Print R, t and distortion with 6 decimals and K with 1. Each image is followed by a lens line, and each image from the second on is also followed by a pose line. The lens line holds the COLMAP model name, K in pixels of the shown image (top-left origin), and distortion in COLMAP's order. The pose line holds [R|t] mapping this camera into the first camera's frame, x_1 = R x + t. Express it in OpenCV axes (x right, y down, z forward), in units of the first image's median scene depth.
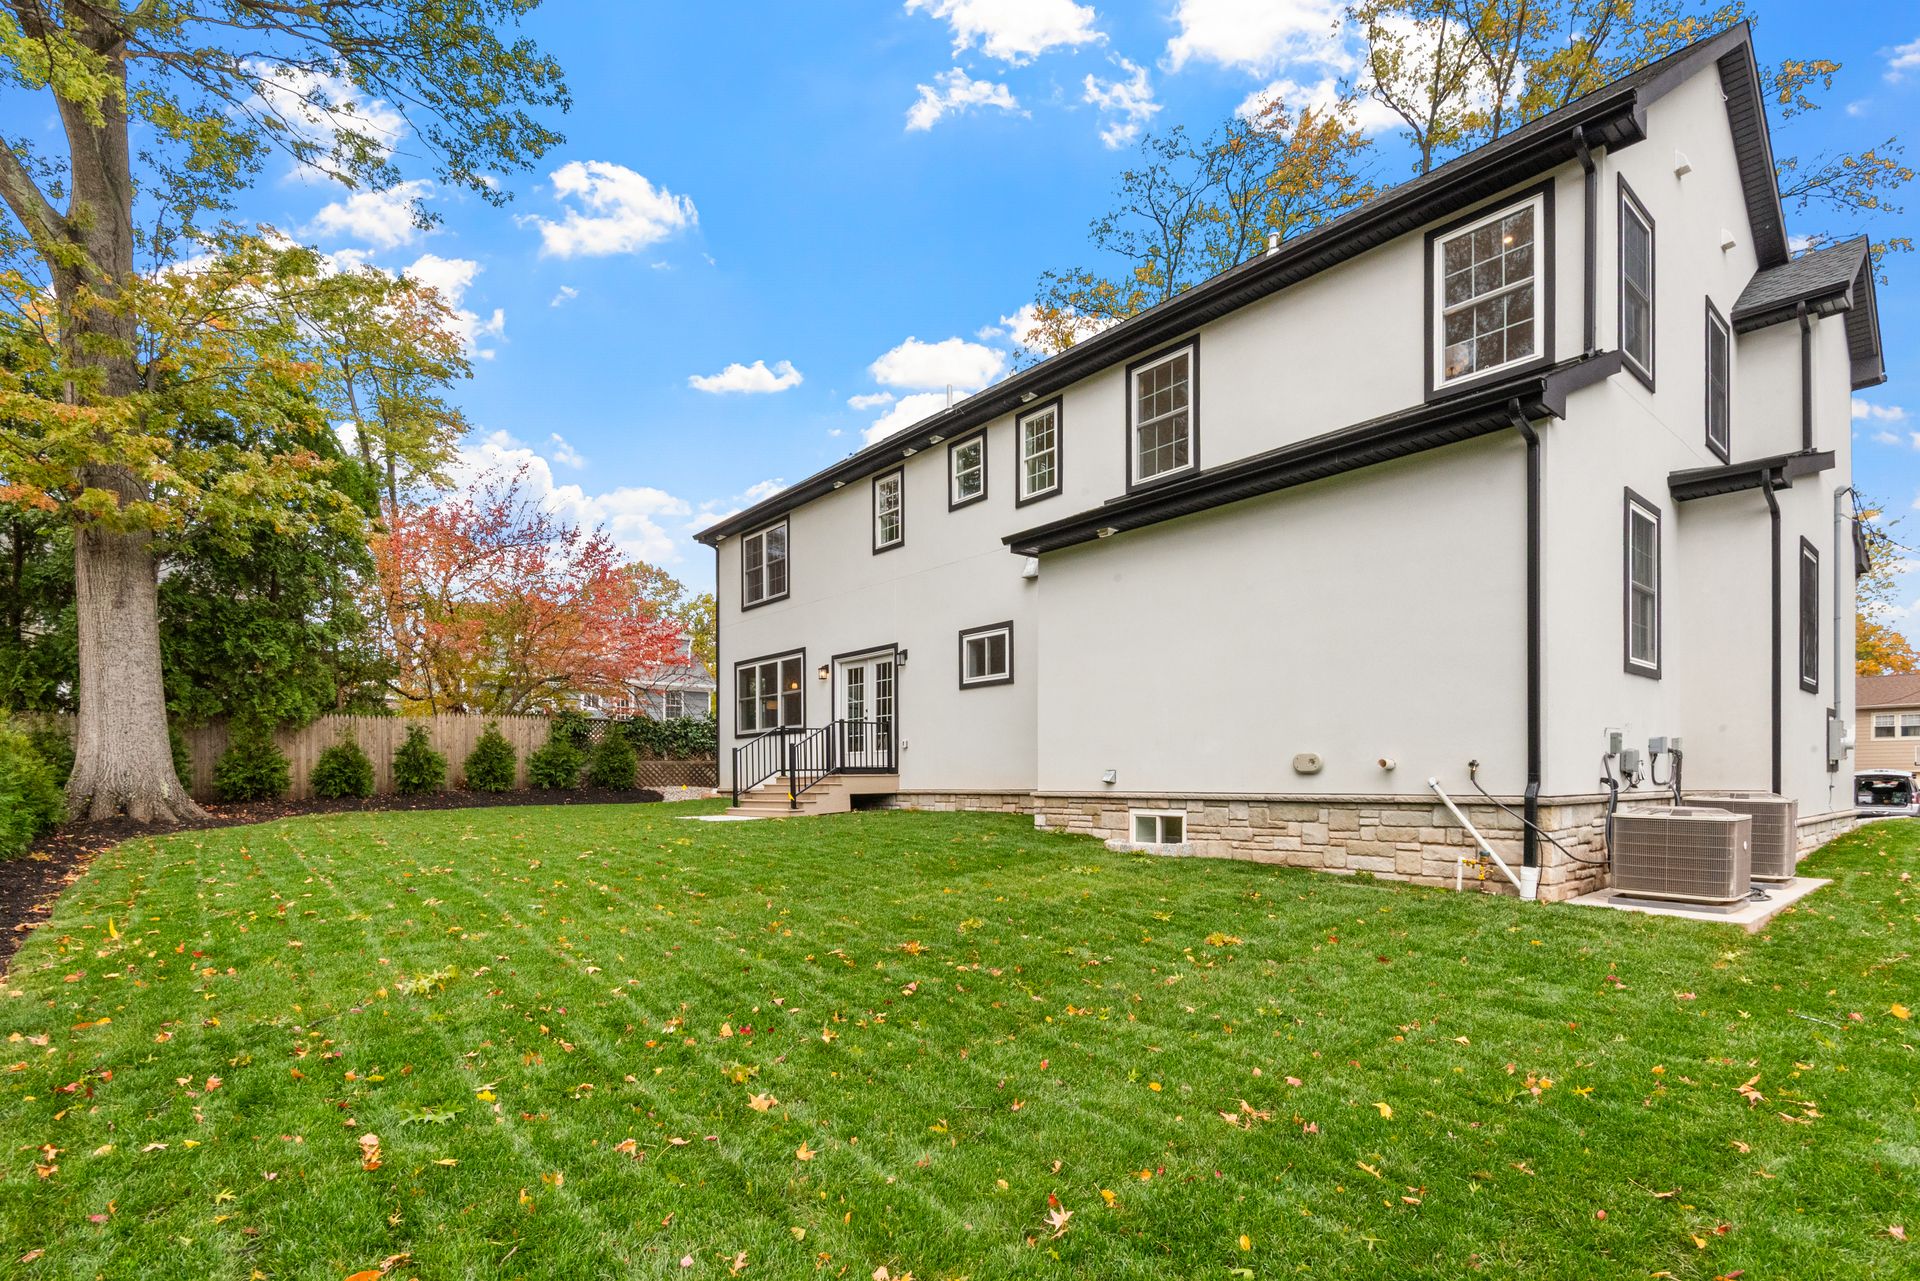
lens RADIAL K [[890.5, 0, 960.0], [0, 890.5, 640.5], [0, 0, 1]] dist [0.001903, -0.001420]
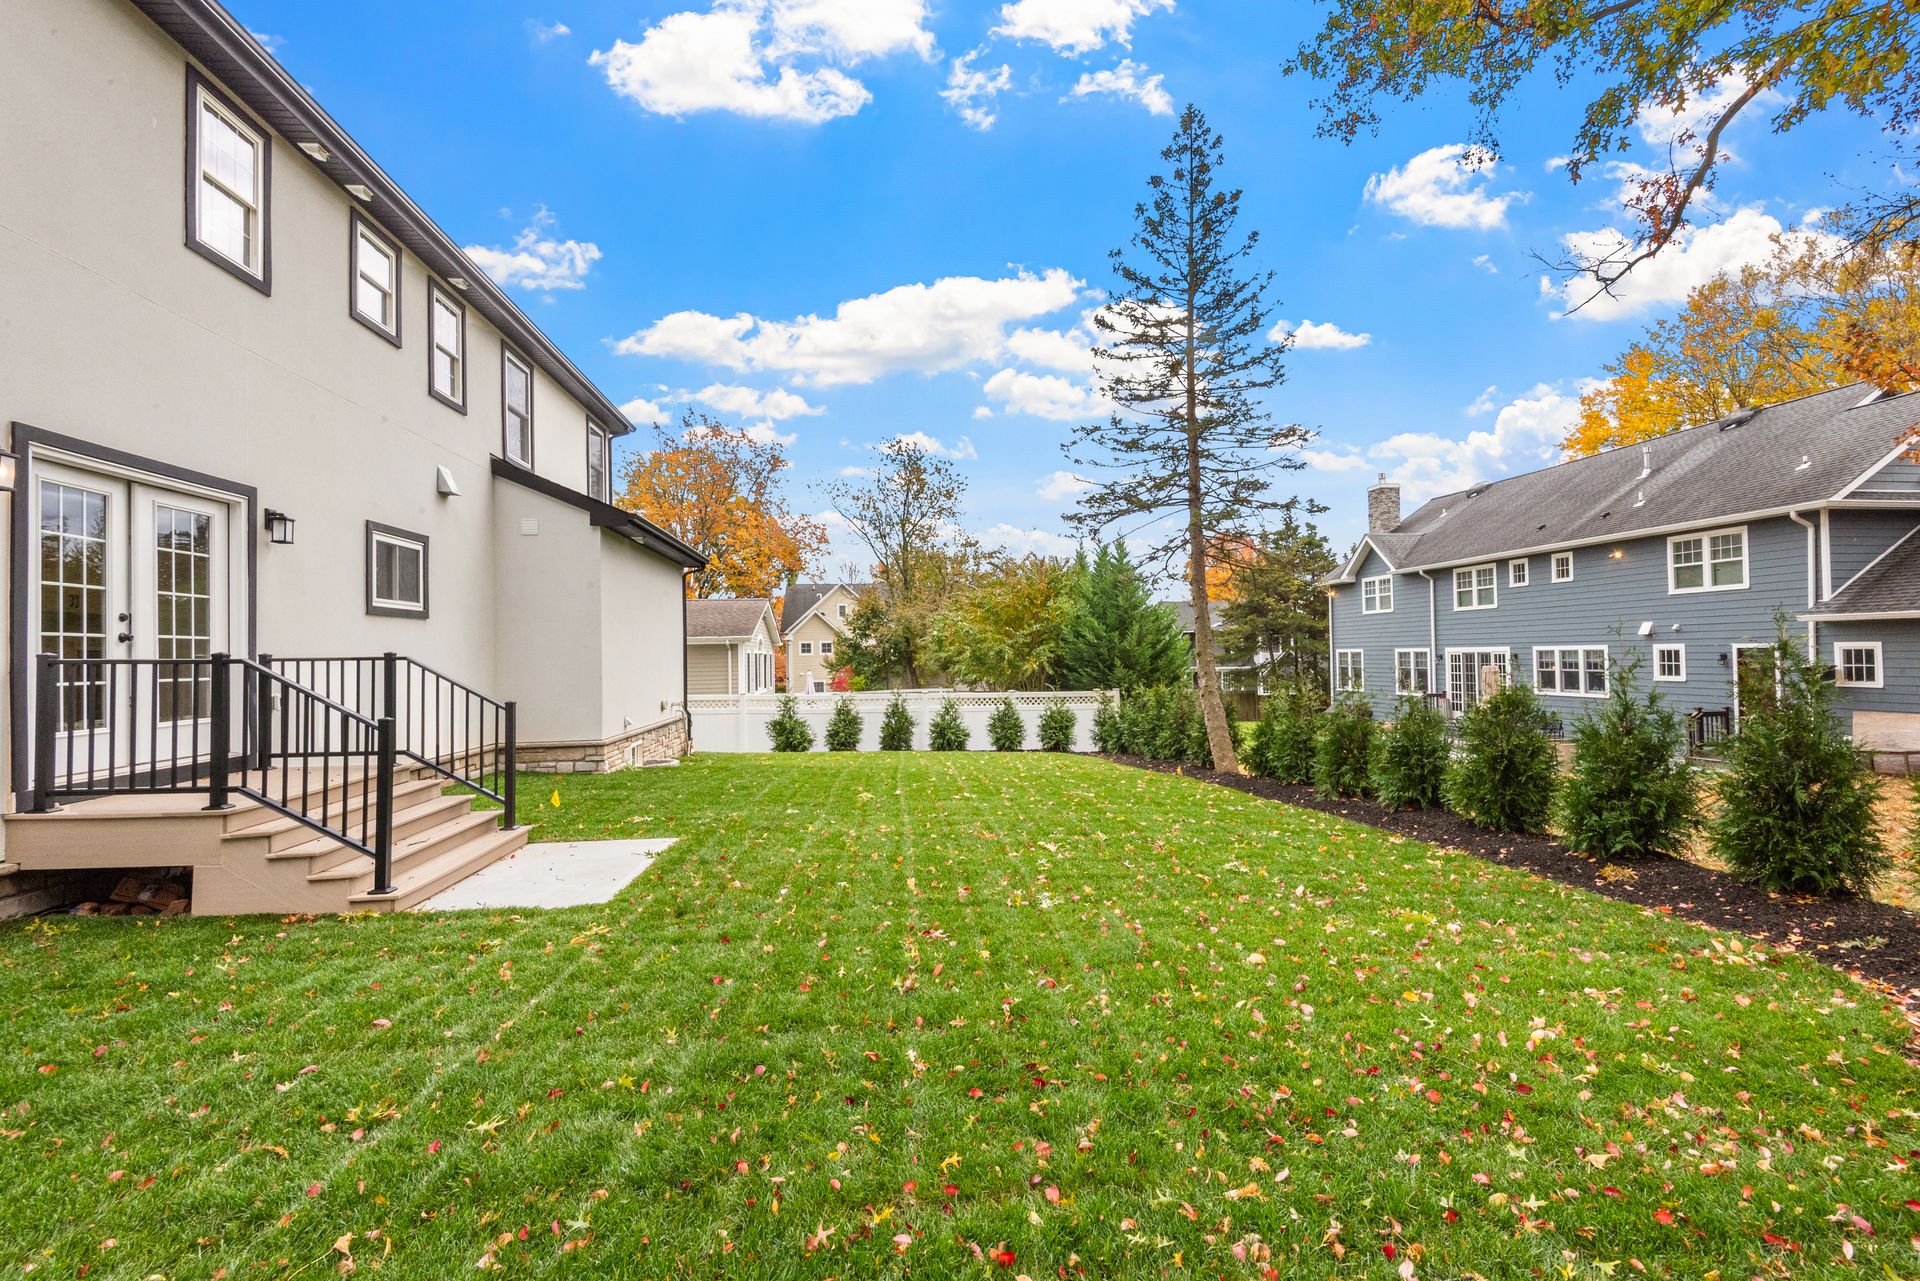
lens RADIAL K [[890.5, 0, 960.0], [0, 890.5, 640.5], [0, 0, 1]] dist [0.001903, -0.001420]
pose [[-0.817516, 0.104229, 0.566396, -0.615766], [0.030715, 0.989978, -0.137844, 0.154420], [-0.575087, -0.095293, -0.812523, 1.136828]]
